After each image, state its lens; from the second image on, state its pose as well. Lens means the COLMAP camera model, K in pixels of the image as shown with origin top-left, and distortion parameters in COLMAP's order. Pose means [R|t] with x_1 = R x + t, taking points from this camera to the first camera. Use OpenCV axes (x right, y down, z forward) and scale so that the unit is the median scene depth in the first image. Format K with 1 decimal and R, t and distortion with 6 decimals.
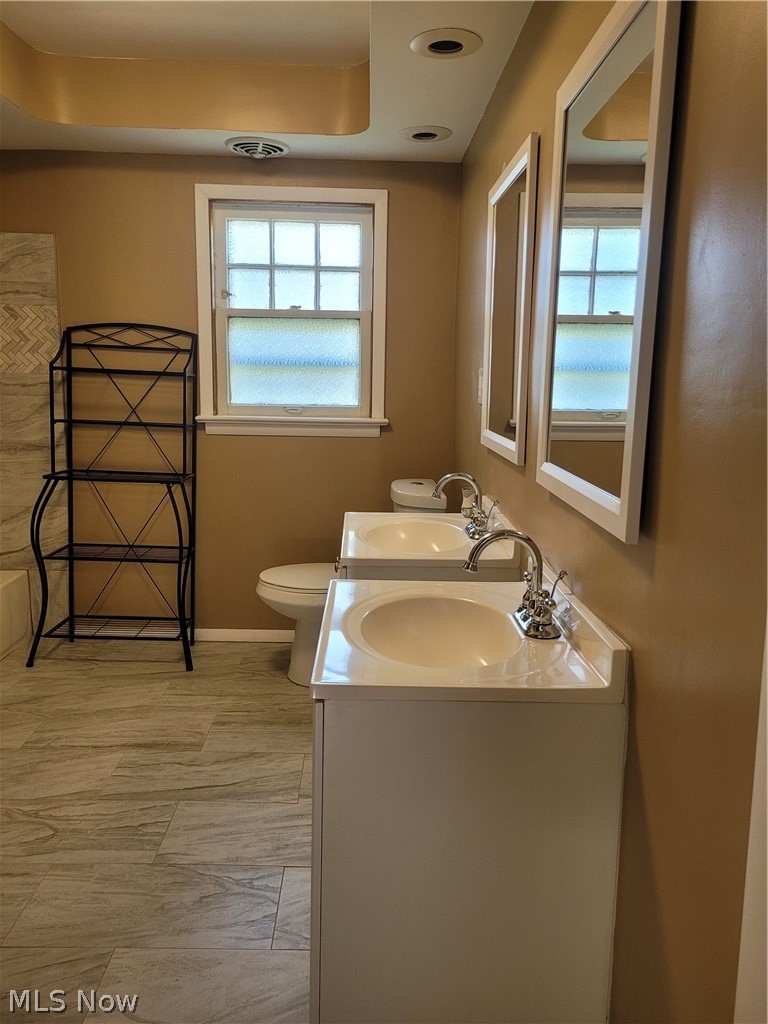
lens RADIAL K [[764.6, 0, 383.5], [0, 764.6, 509.7], [0, 0, 1]] dist [-0.002161, -0.009318]
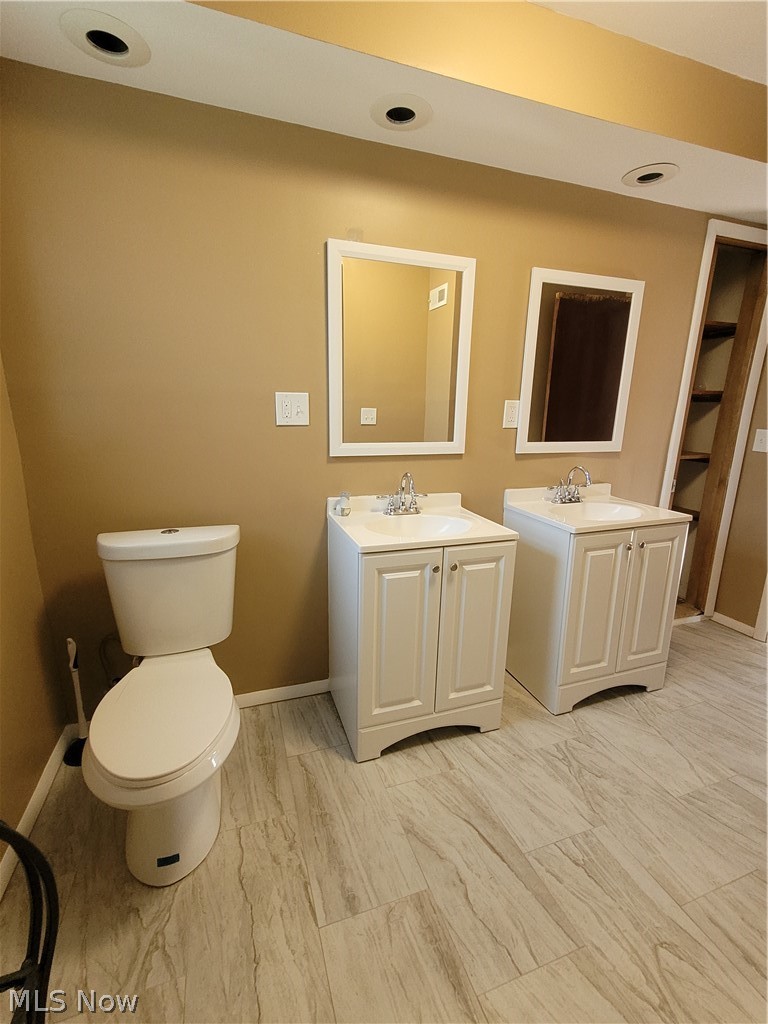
lens RADIAL K [[467.5, 0, 385.4], [0, 467.5, 510.2], [0, 0, 1]] dist [-0.002427, -0.000442]
pose [[-0.317174, -0.245188, 0.916124, -0.673022], [0.145089, 0.942084, 0.302368, -0.240802], [-0.937203, 0.228823, -0.263231, 1.272660]]
